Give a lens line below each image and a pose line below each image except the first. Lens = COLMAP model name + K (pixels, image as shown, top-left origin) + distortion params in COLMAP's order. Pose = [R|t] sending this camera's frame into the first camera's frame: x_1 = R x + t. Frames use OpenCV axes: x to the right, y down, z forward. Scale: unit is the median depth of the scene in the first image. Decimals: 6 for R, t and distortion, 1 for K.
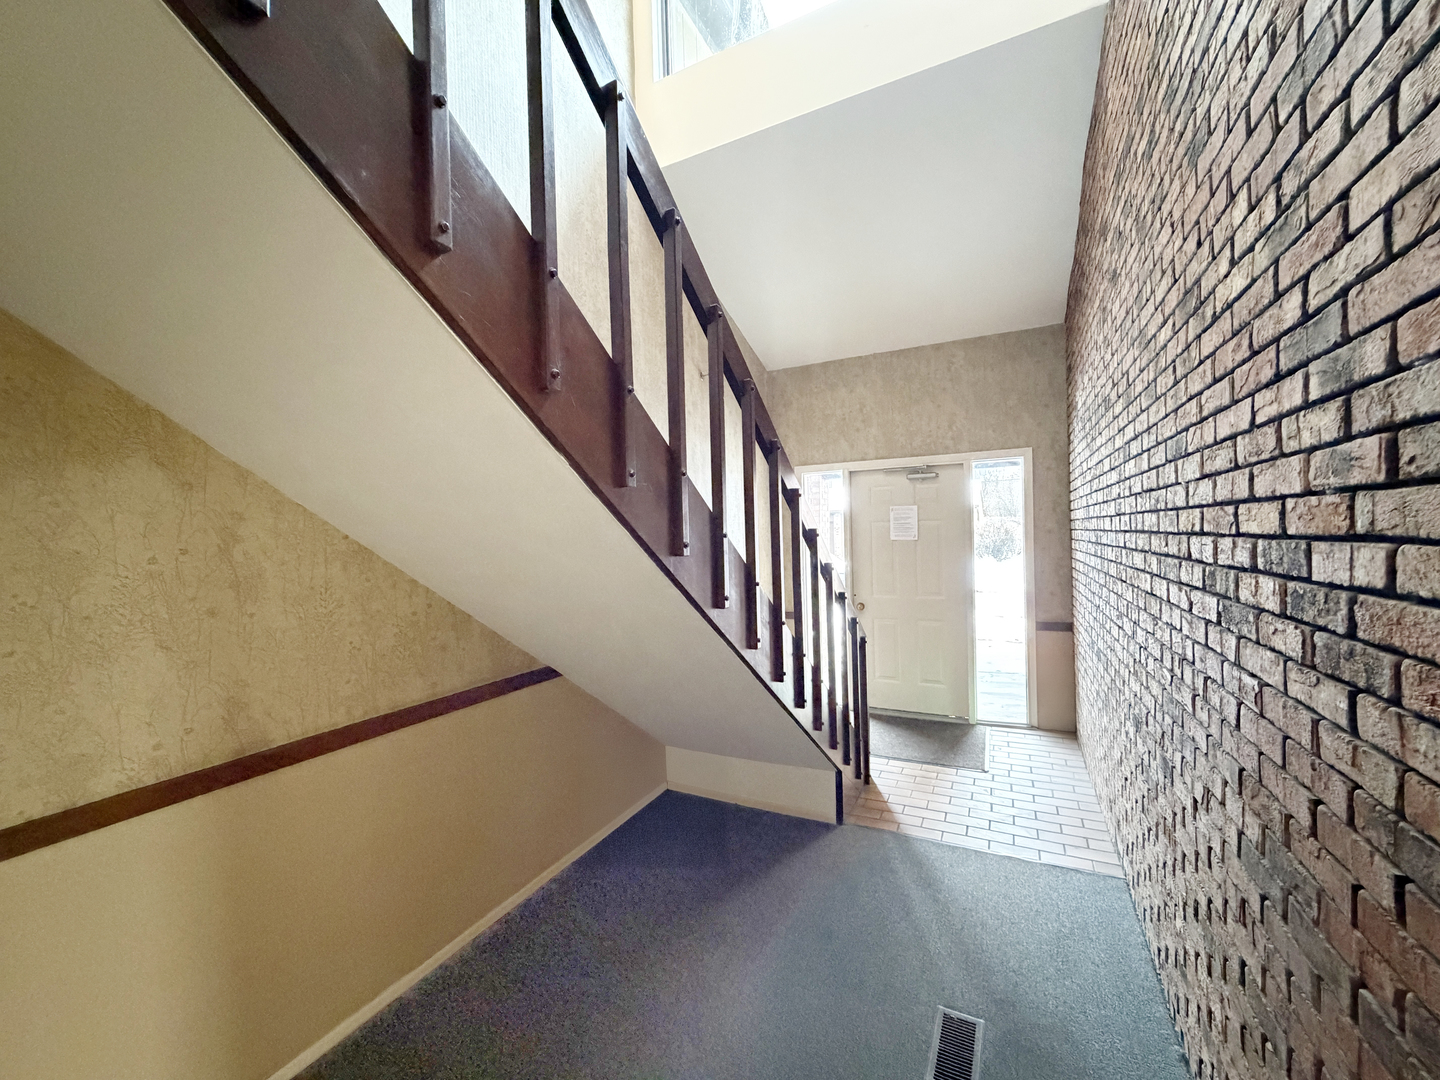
lens RADIAL K [[609.5, 0, 713.9], [0, 609.5, 530.9], [0, 0, 1]] dist [0.000020, 0.000459]
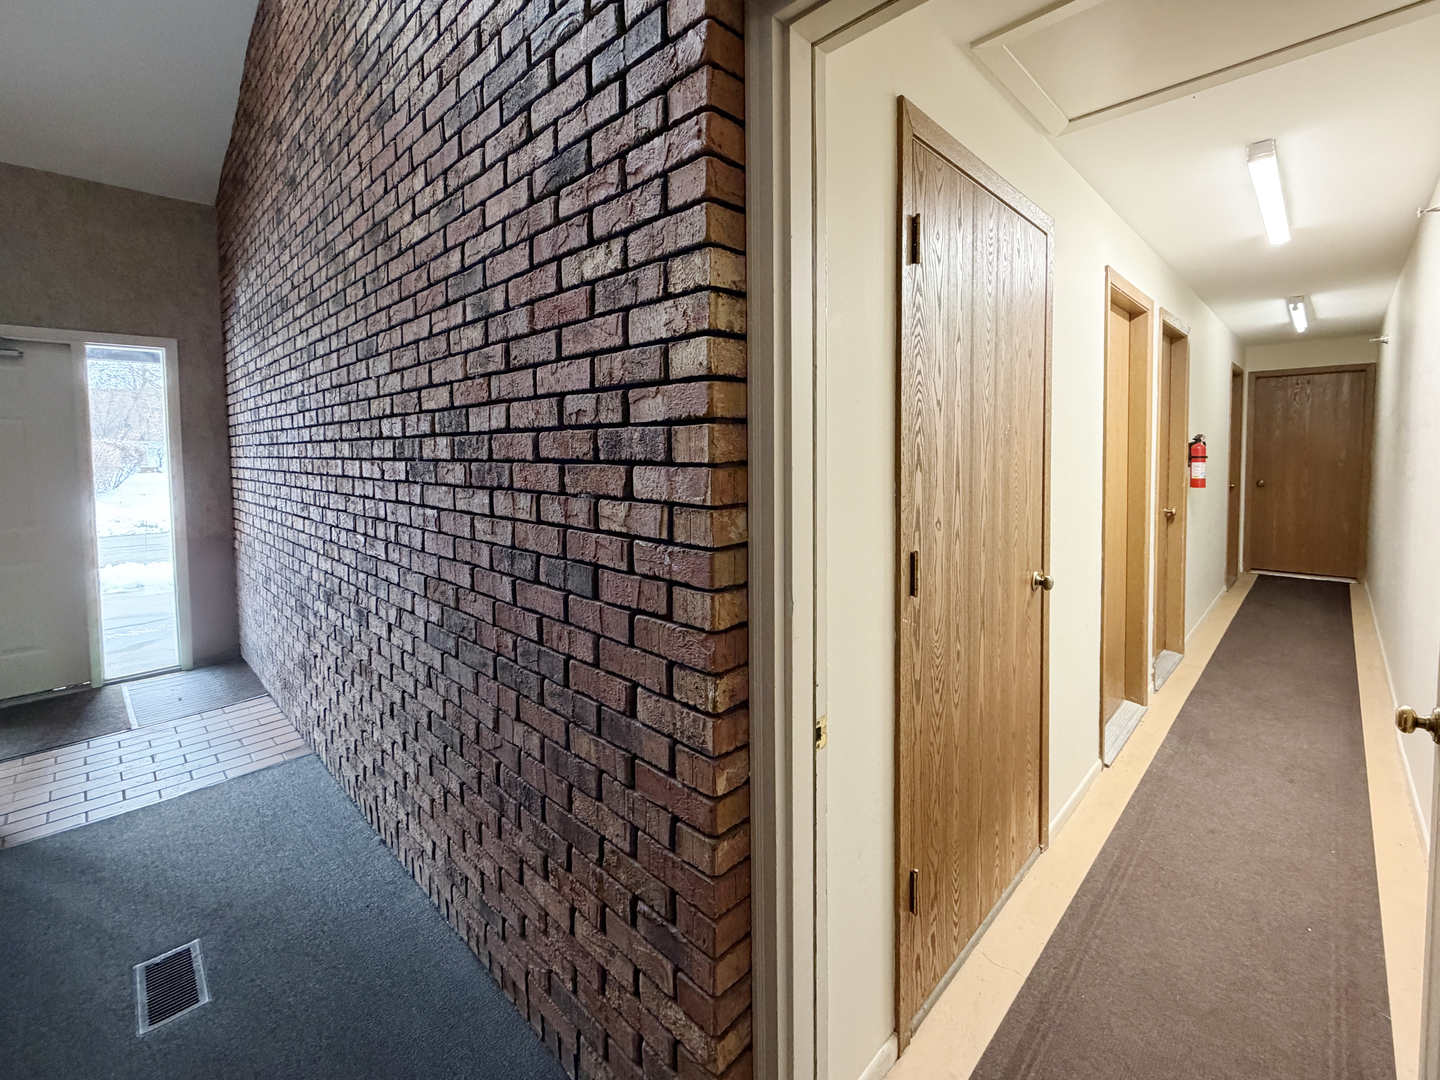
lens RADIAL K [[609.5, 0, 722.3], [0, 609.5, 538.7], [0, 0, 1]] dist [0.000020, 0.000459]
pose [[0.319422, -0.117785, 0.940264, -0.334060], [-0.005666, 0.991990, 0.126190, 0.122211], [-0.947595, -0.045636, 0.316196, -0.172494]]
